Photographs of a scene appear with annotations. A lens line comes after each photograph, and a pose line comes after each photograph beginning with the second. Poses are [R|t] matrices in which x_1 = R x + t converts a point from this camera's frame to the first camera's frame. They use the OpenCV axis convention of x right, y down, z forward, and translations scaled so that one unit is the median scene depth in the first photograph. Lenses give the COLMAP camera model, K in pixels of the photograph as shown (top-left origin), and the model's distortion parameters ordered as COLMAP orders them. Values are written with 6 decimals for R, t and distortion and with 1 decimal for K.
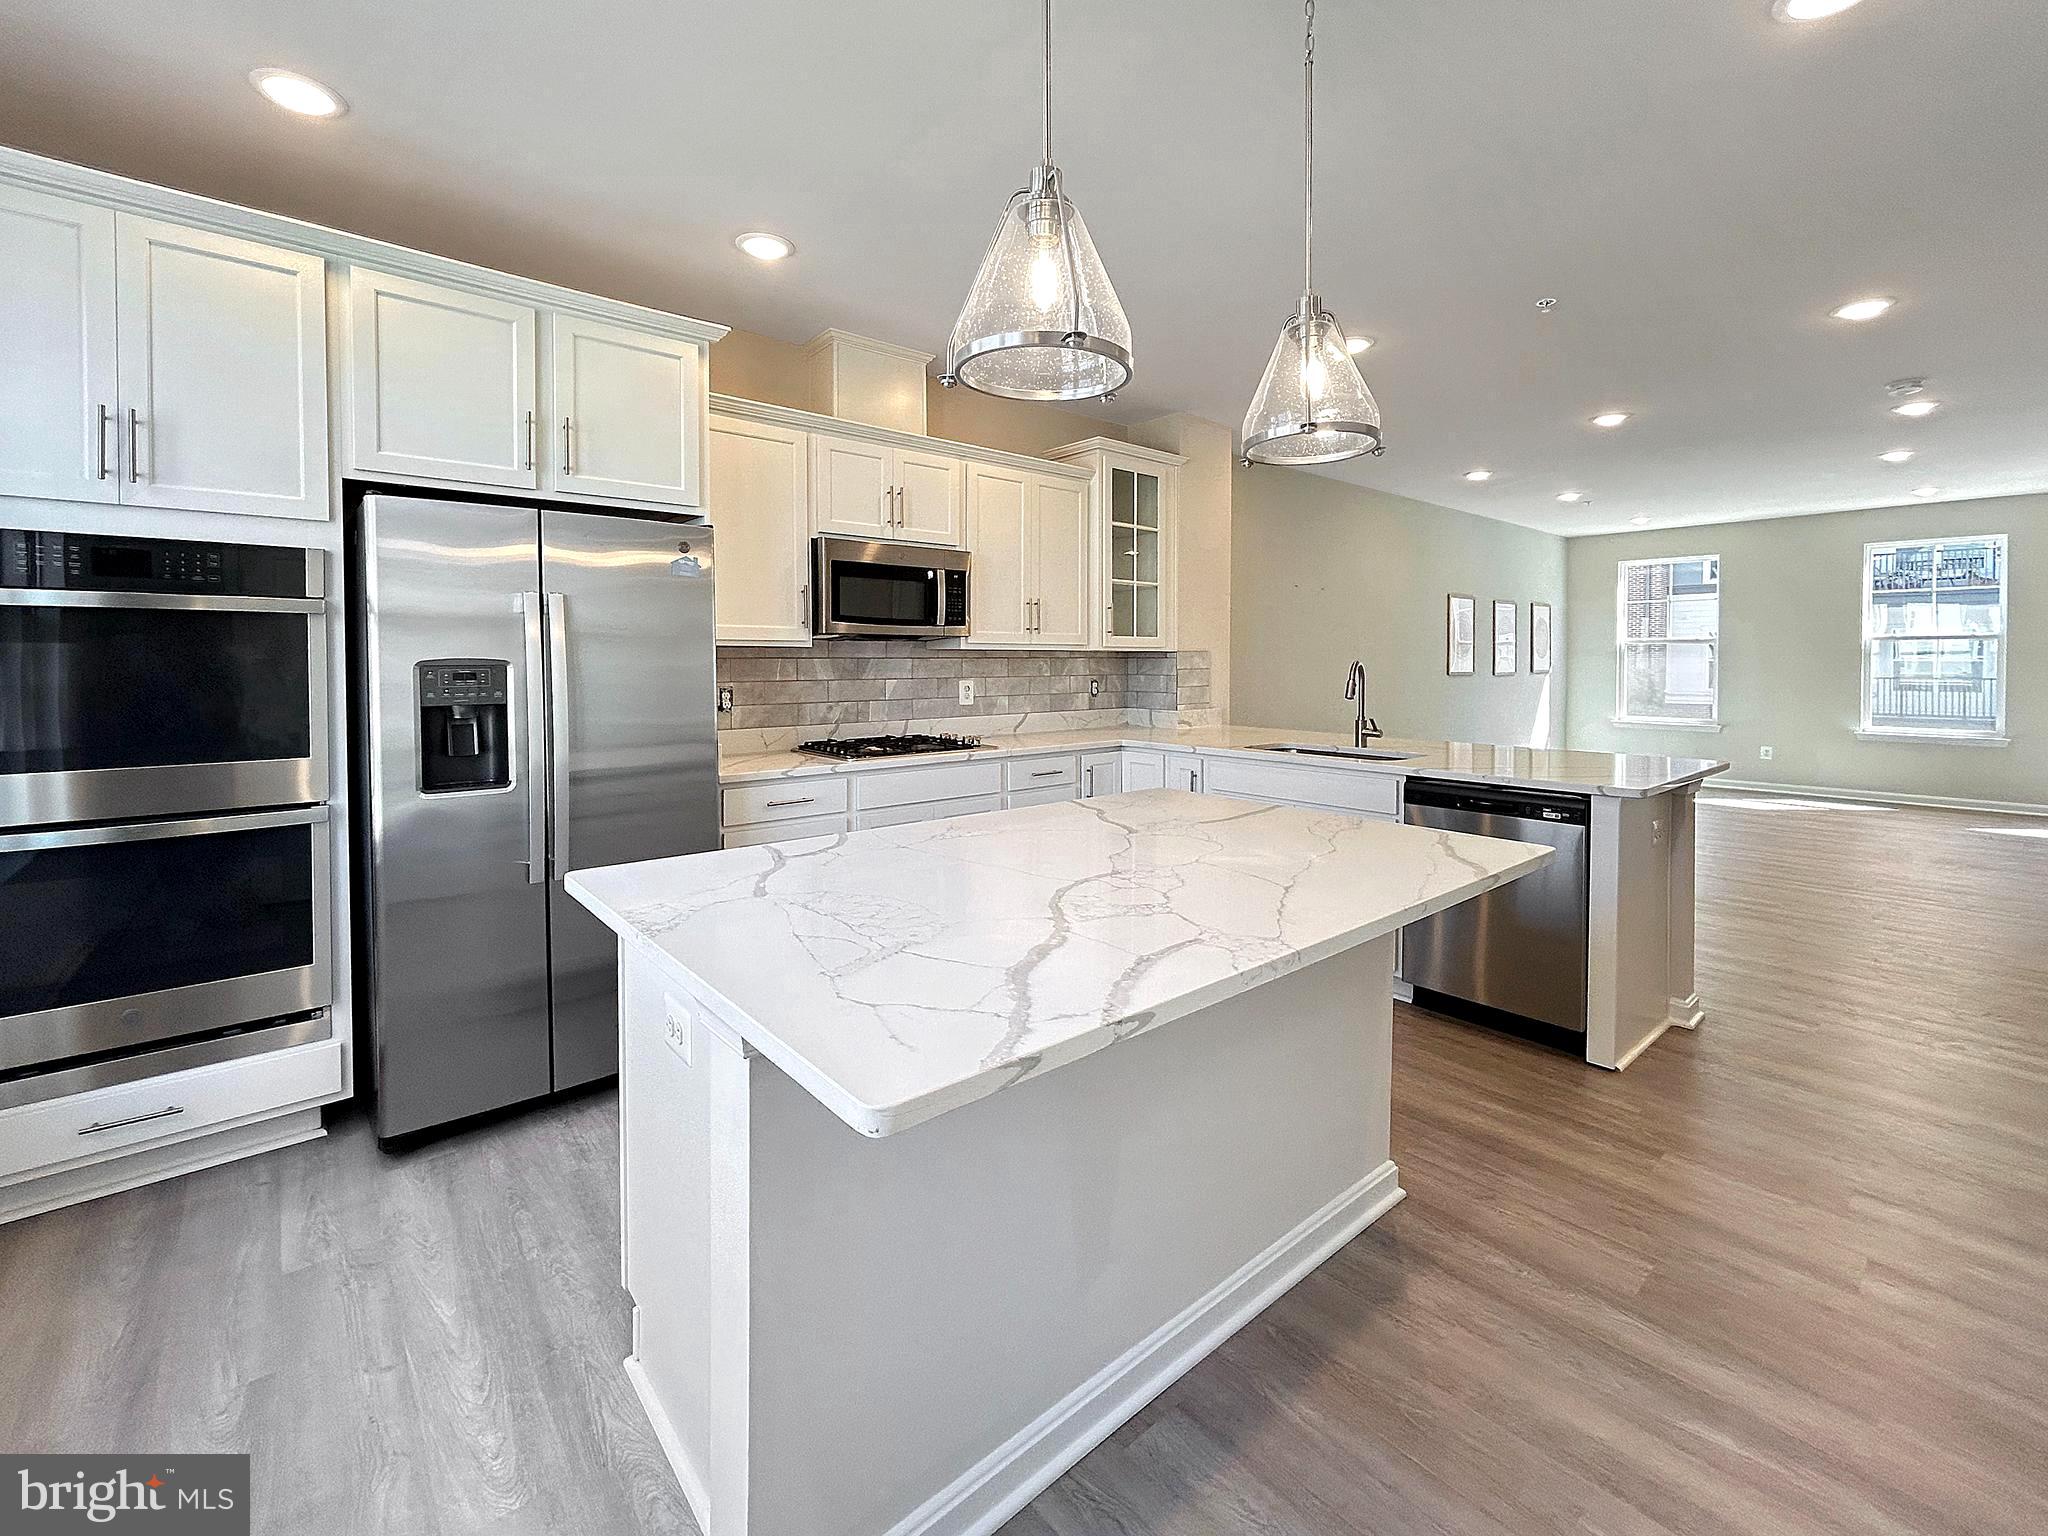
lens RADIAL K [[870.7, 0, 1030.1], [0, 870.7, 674.8], [0, 0, 1]] dist [0.000039, -0.000096]
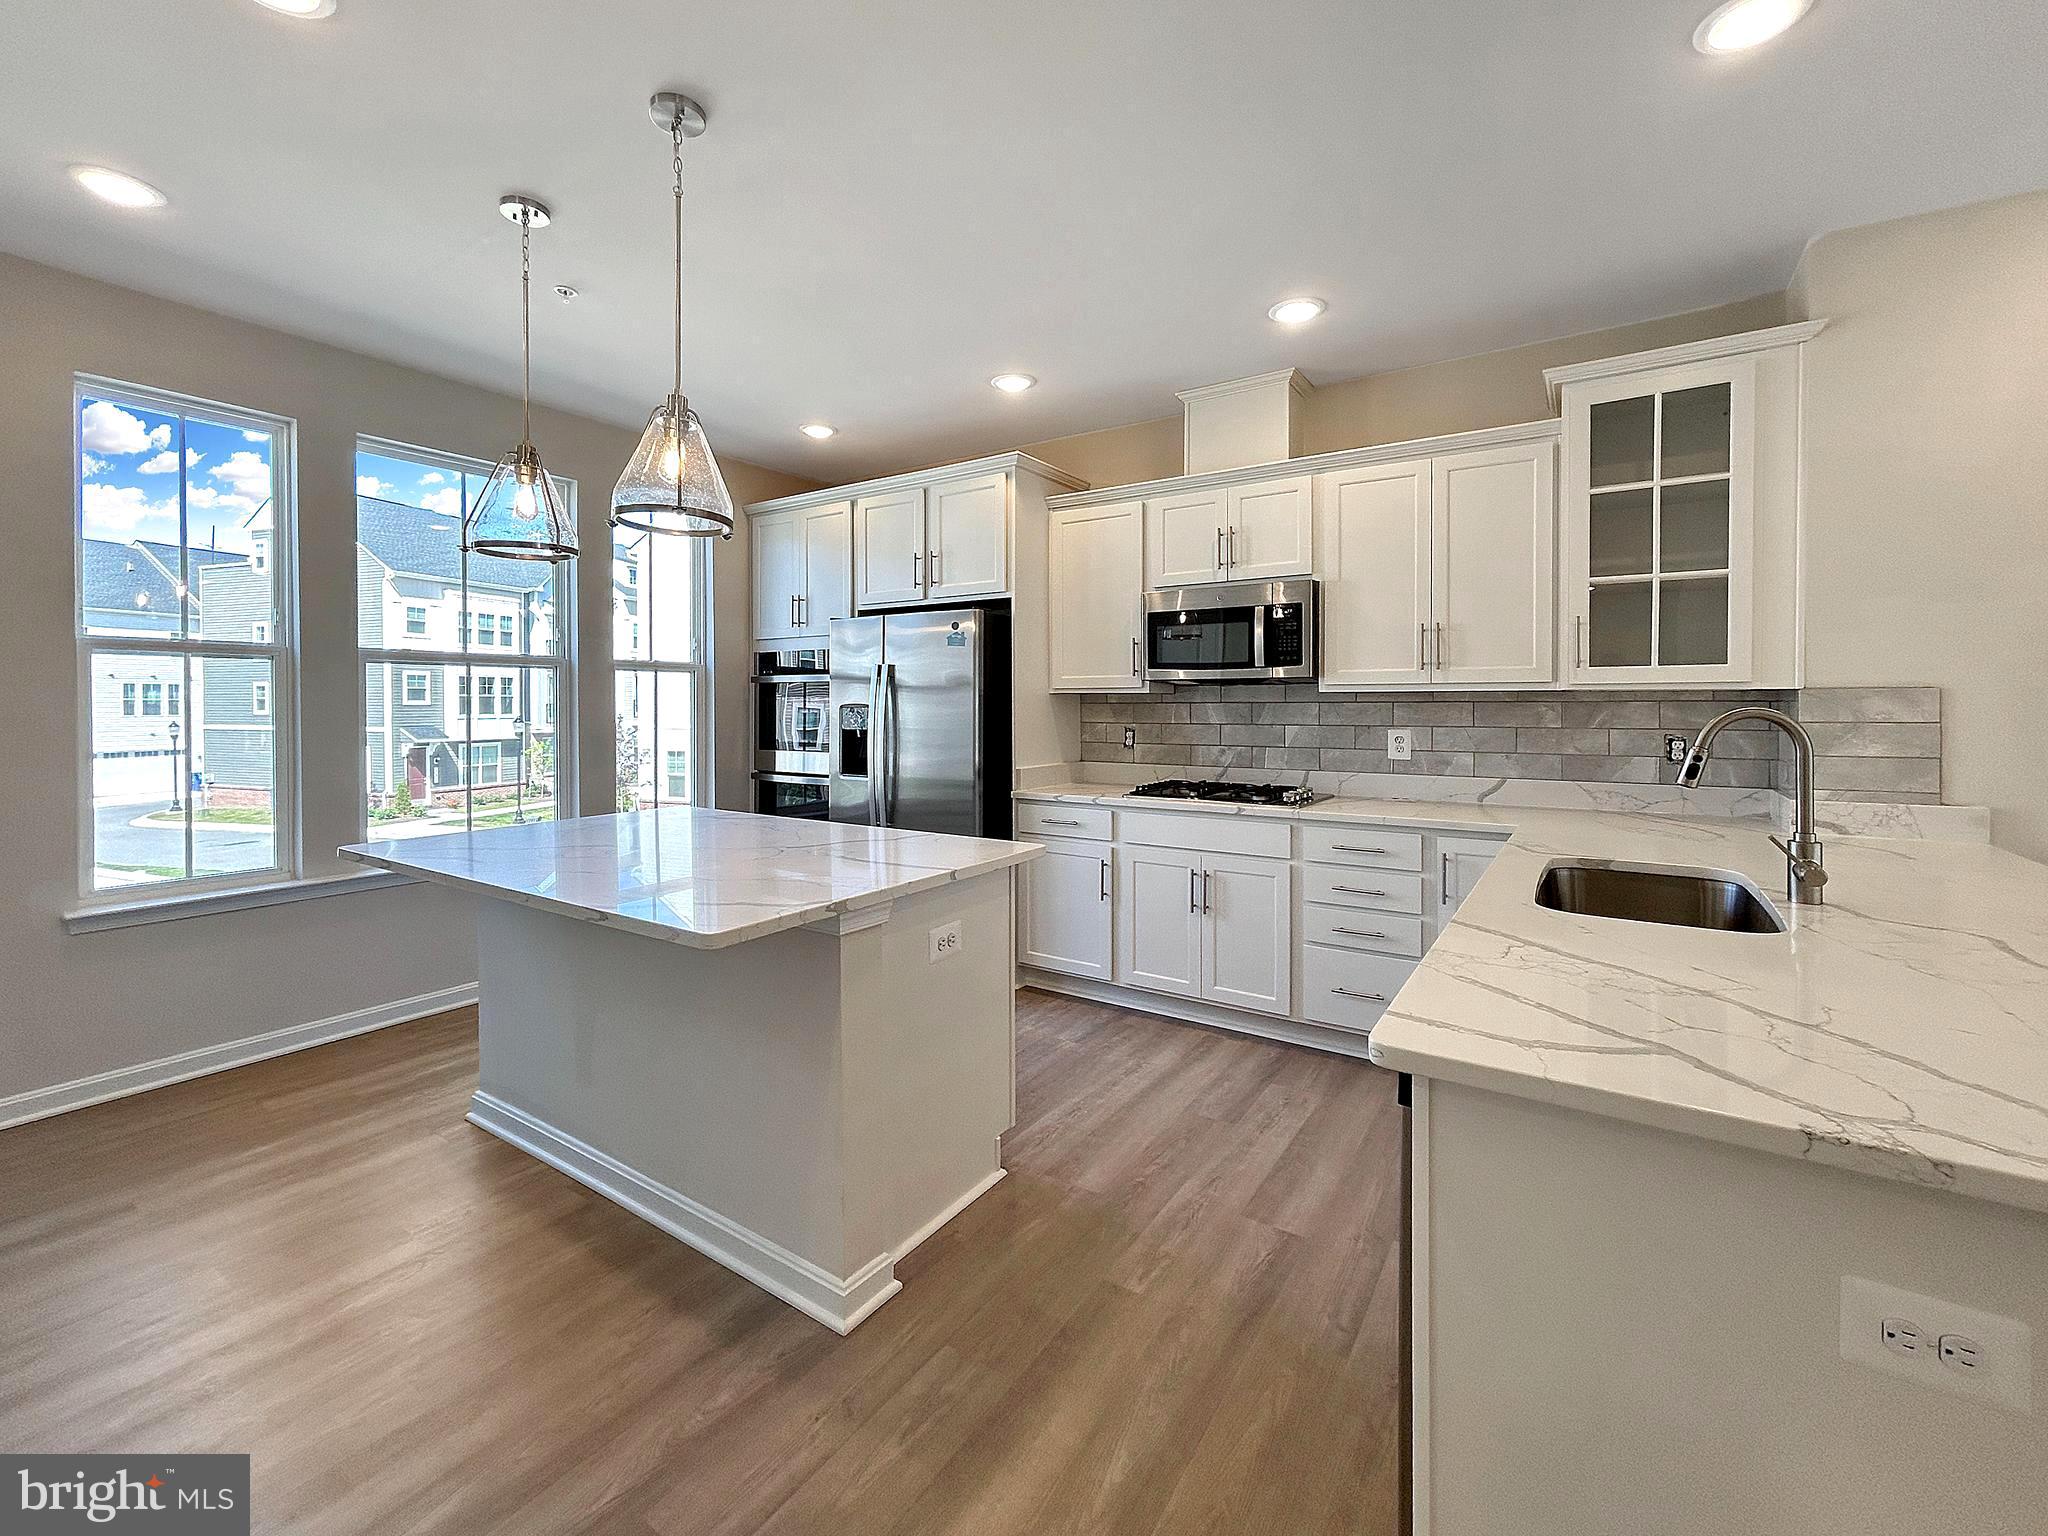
lens RADIAL K [[855.4, 0, 1018.8], [0, 855.4, 715.0], [0, 0, 1]] dist [0.000579, 0.000072]
pose [[0.274329, 0.011040, -0.961573, 0.700050], [-0.017445, 0.999827, 0.006502, -0.007556], [0.961478, 0.014991, 0.274474, 0.509671]]
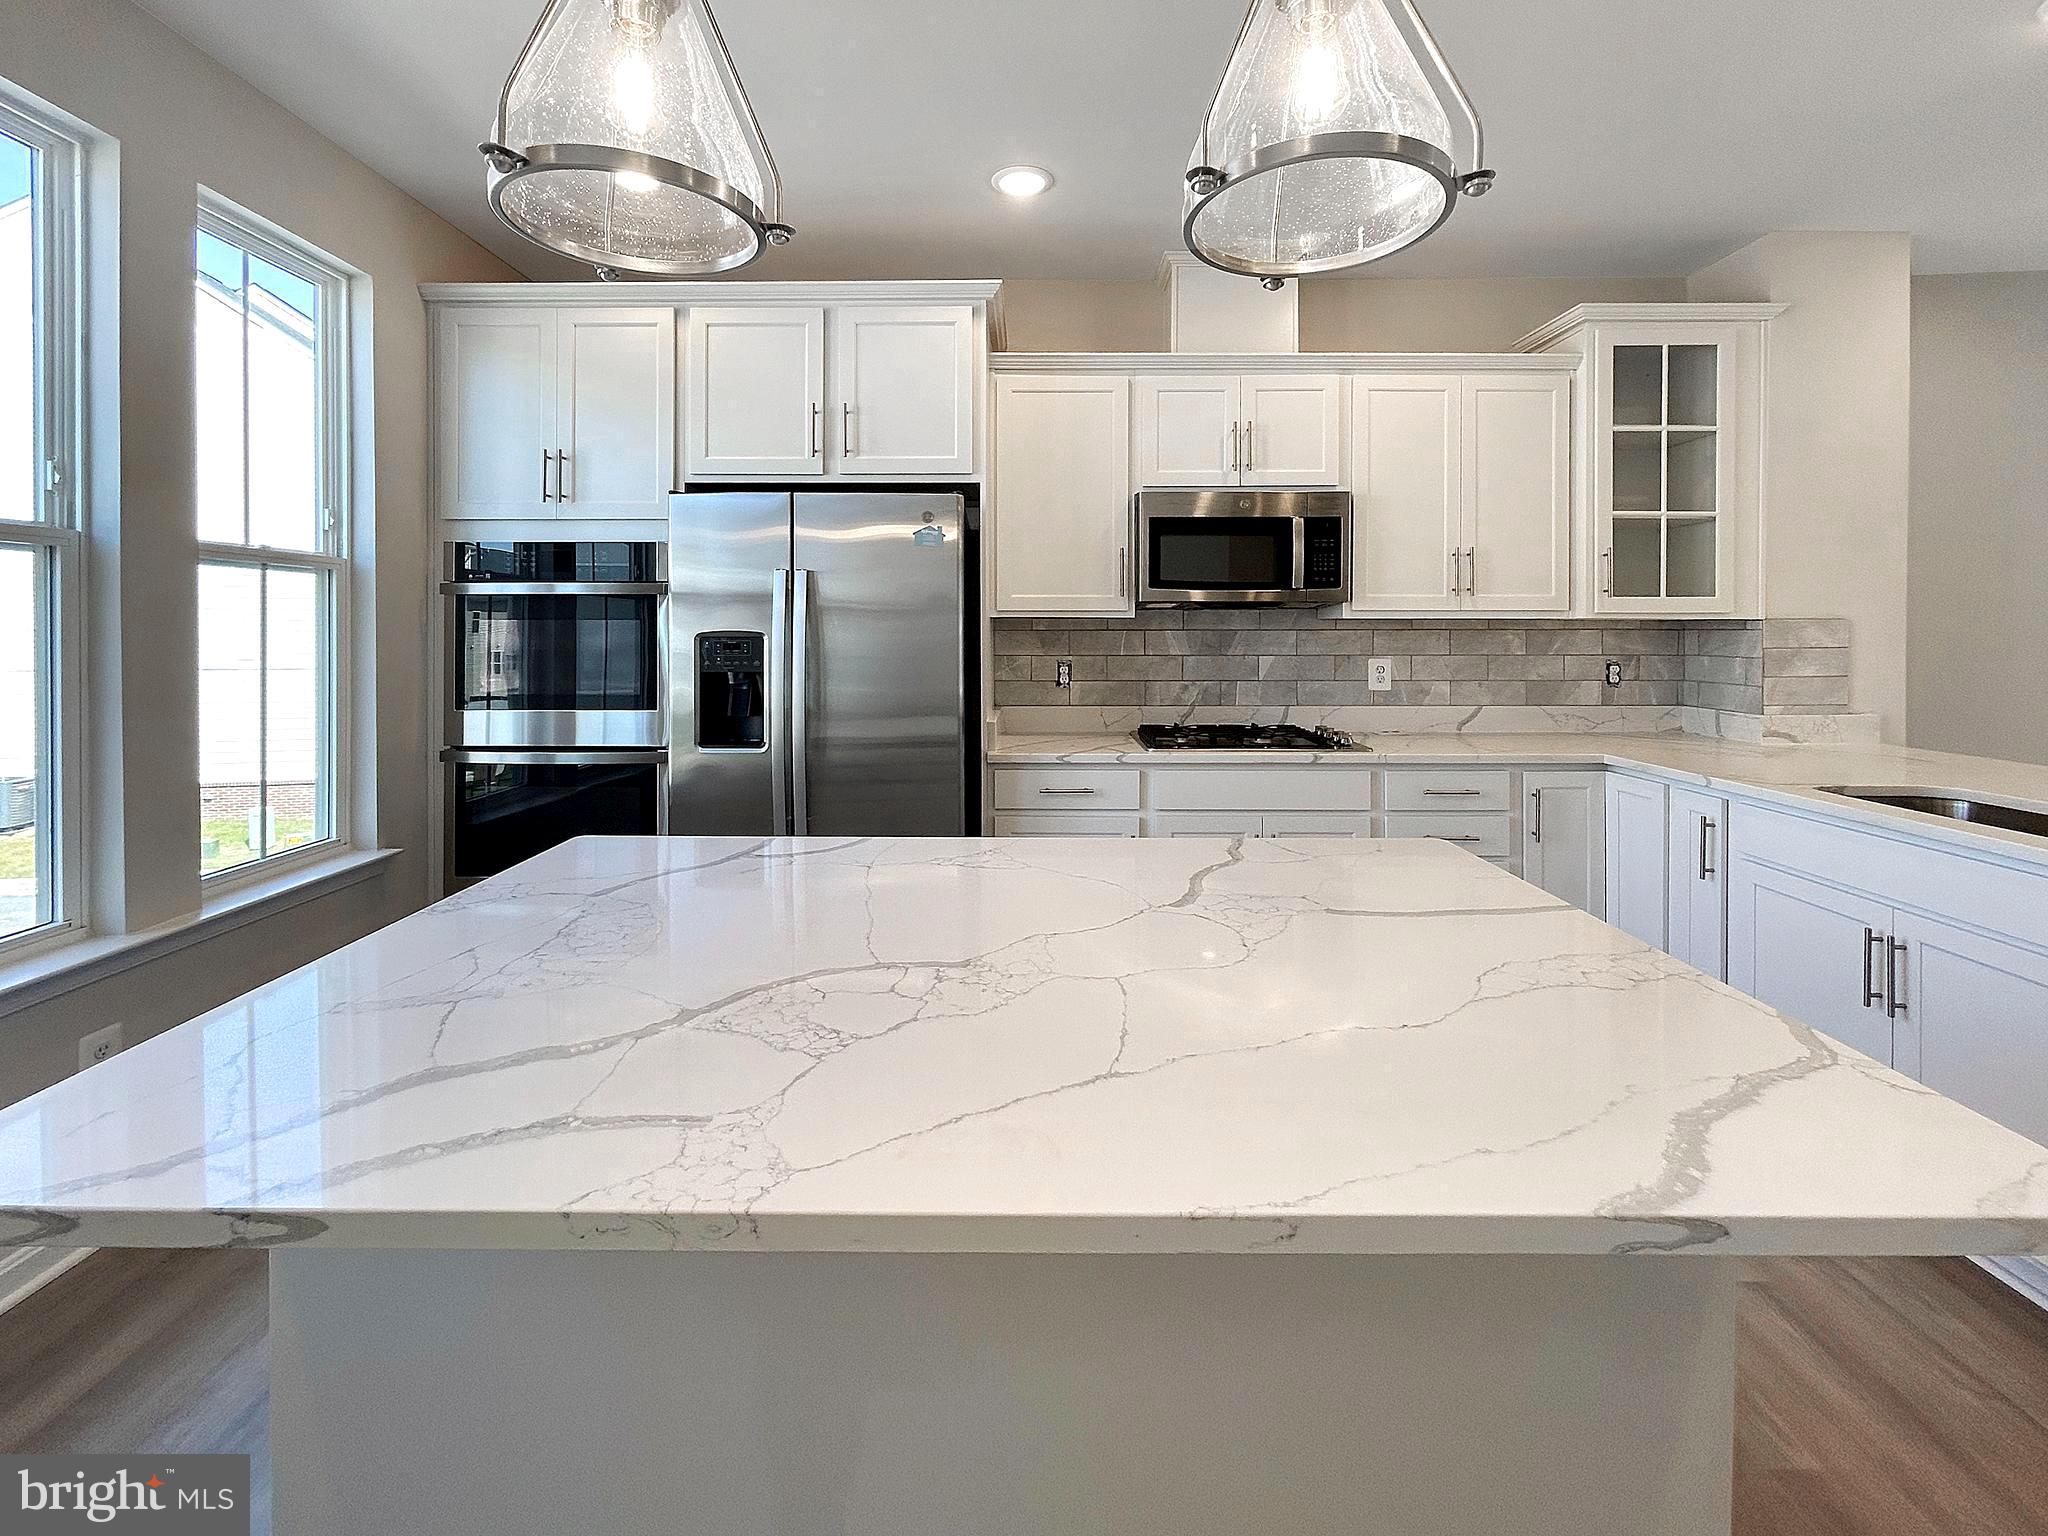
lens RADIAL K [[899.3, 0, 1021.2], [0, 899.3, 634.3], [0, 0, 1]] dist [0.000671, -0.000024]
pose [[0.757712, 0.003440, -0.652580, 0.240537], [-0.012145, 0.999887, -0.008831, -0.005235], [0.652476, 0.014617, 0.757669, 0.220303]]
